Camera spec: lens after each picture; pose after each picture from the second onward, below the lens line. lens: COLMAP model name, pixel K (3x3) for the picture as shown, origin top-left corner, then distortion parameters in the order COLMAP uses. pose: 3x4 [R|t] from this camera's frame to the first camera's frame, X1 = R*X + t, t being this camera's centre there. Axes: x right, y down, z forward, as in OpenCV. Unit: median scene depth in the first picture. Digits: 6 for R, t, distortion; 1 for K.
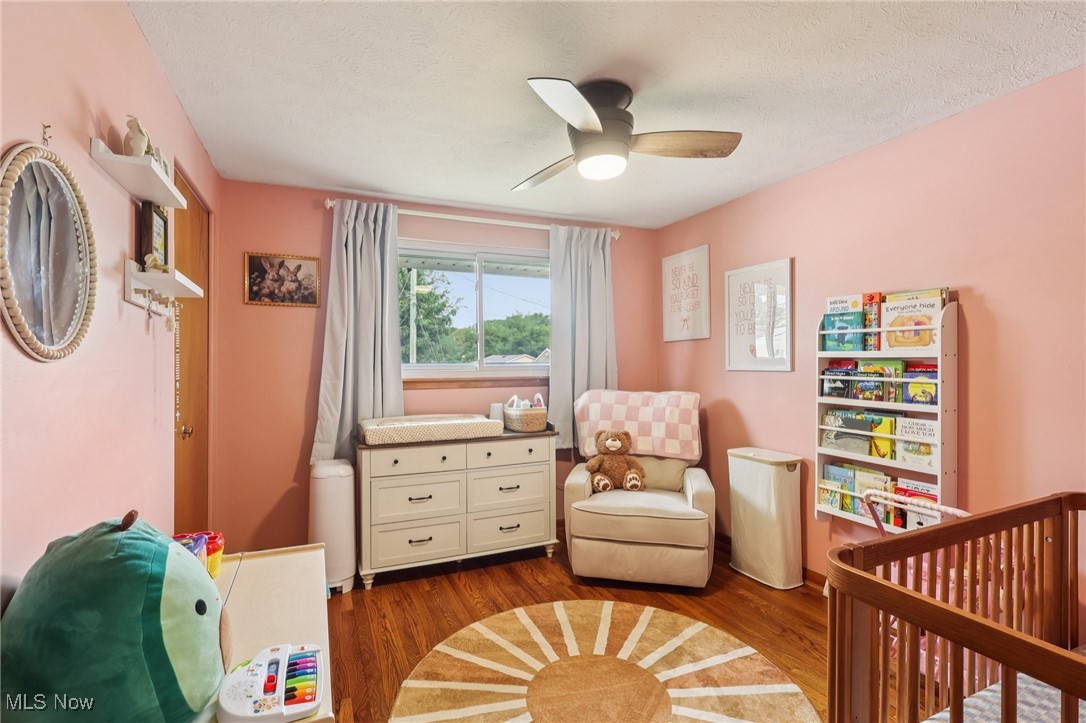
lens RADIAL K [[515.9, 0, 543.0], [0, 515.9, 361.5], [0, 0, 1]] dist [-0.000833, -0.000061]
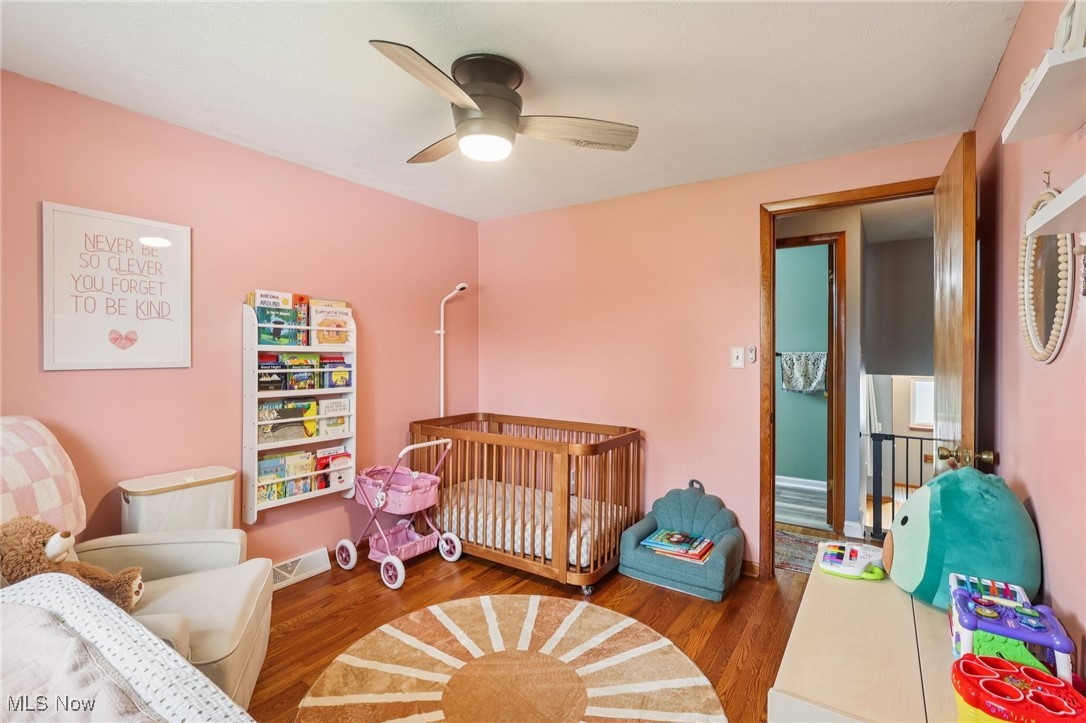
lens RADIAL K [[485.5, 0, 543.0], [0, 485.5, 361.5], [0, 0, 1]] dist [0.000587, 0.000053]
pose [[-0.531708, -0.016232, 0.846772, -0.551759], [-0.002162, 0.999839, 0.017808, -0.006294], [-0.846925, 0.007638, -0.531658, 1.125339]]
